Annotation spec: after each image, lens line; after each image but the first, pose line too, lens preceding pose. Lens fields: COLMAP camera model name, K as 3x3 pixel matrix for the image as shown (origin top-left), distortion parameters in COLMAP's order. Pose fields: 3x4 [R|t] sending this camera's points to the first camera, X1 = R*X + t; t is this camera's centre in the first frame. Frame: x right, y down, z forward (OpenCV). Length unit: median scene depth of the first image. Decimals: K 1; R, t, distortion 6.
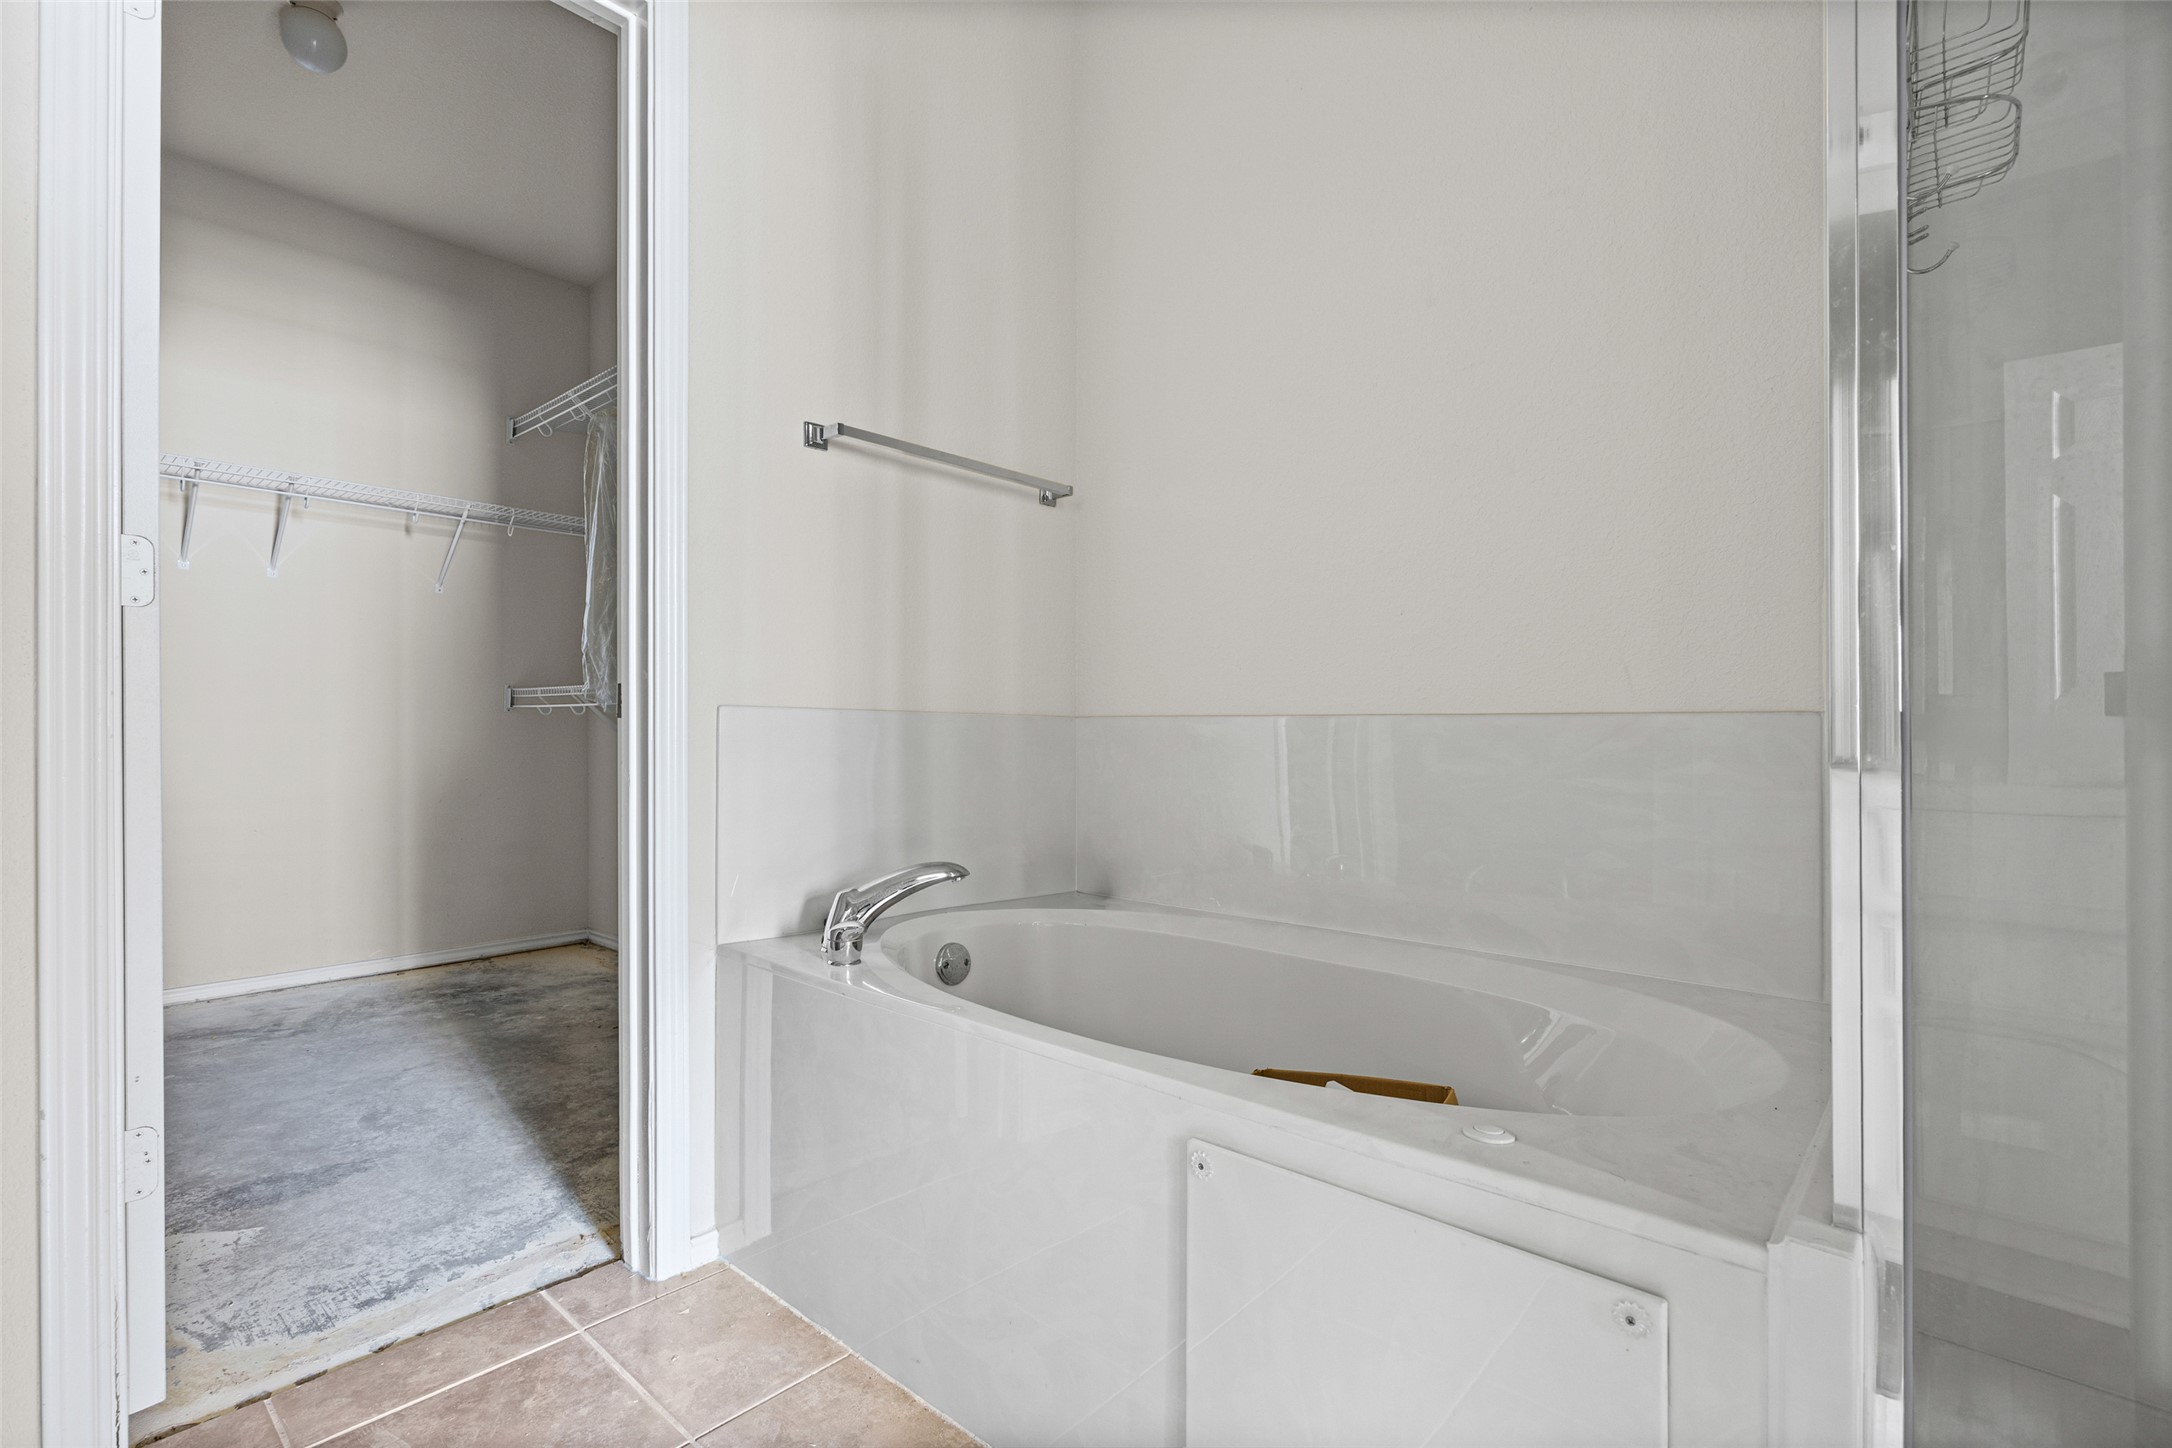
lens RADIAL K [[991.6, 0, 1085.1], [0, 991.6, 725.1], [0, 0, 1]] dist [0.000480, 0.000170]
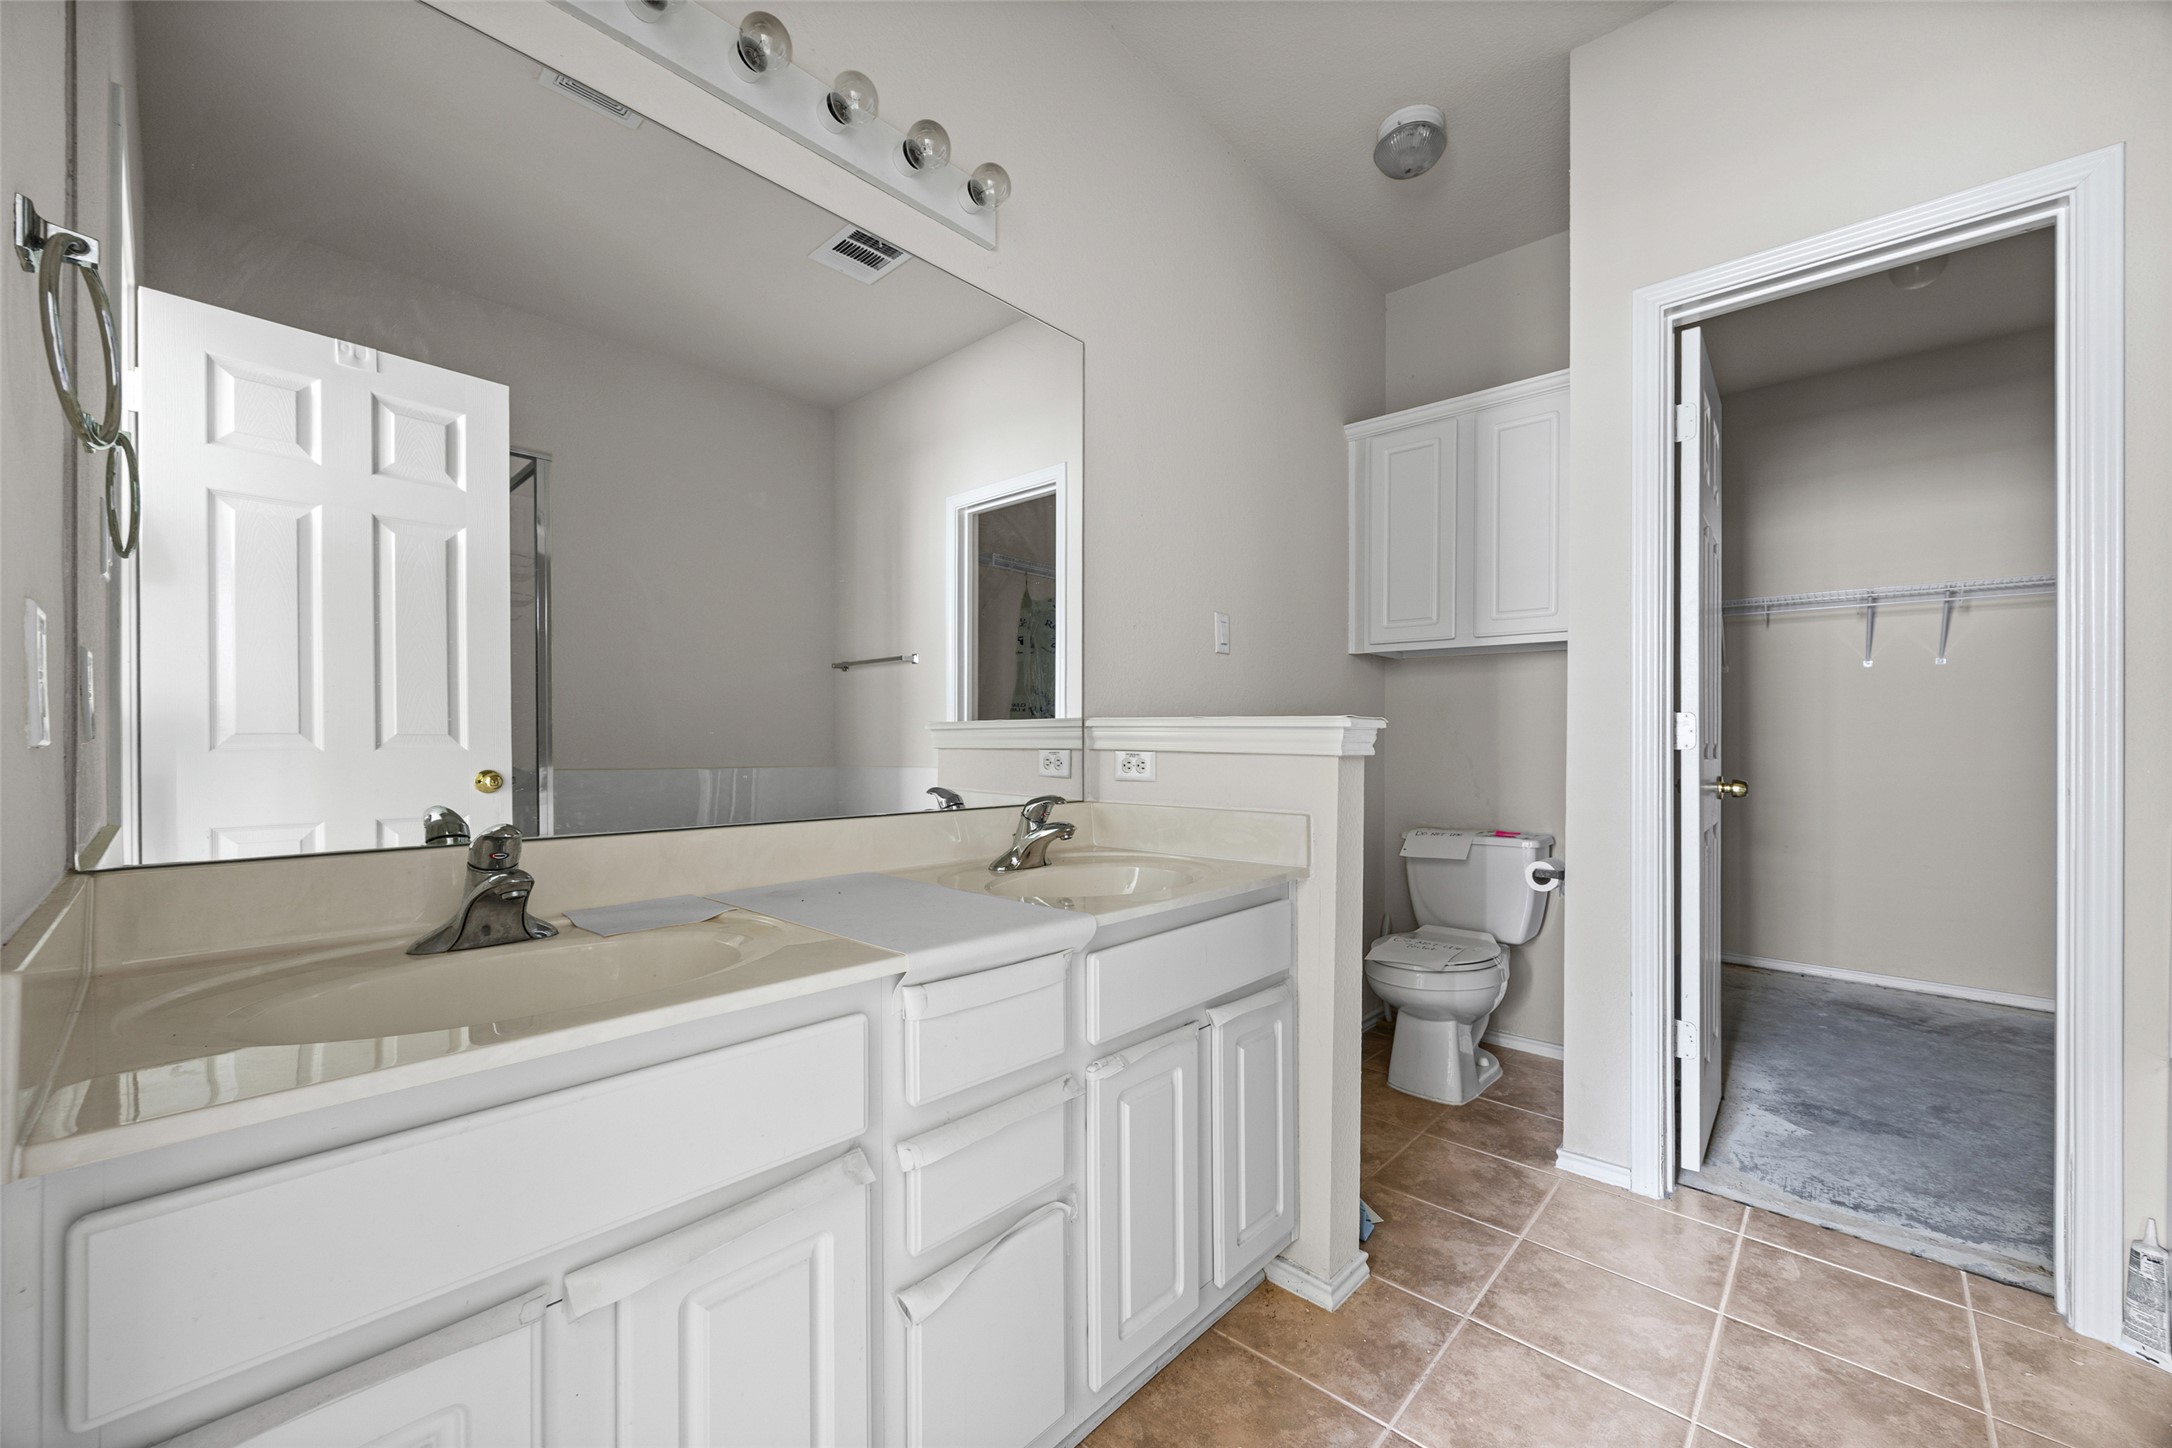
lens RADIAL K [[832.3, 0, 1084.8], [0, 832.3, 739.7], [0, 0, 1]] dist [0.007363, -0.000698]
pose [[-0.027347, -0.003951, -0.999618, 0.527585], [0.000182, 0.999992, -0.003958, -0.100363], [0.999626, -0.000290, -0.027346, -0.089955]]
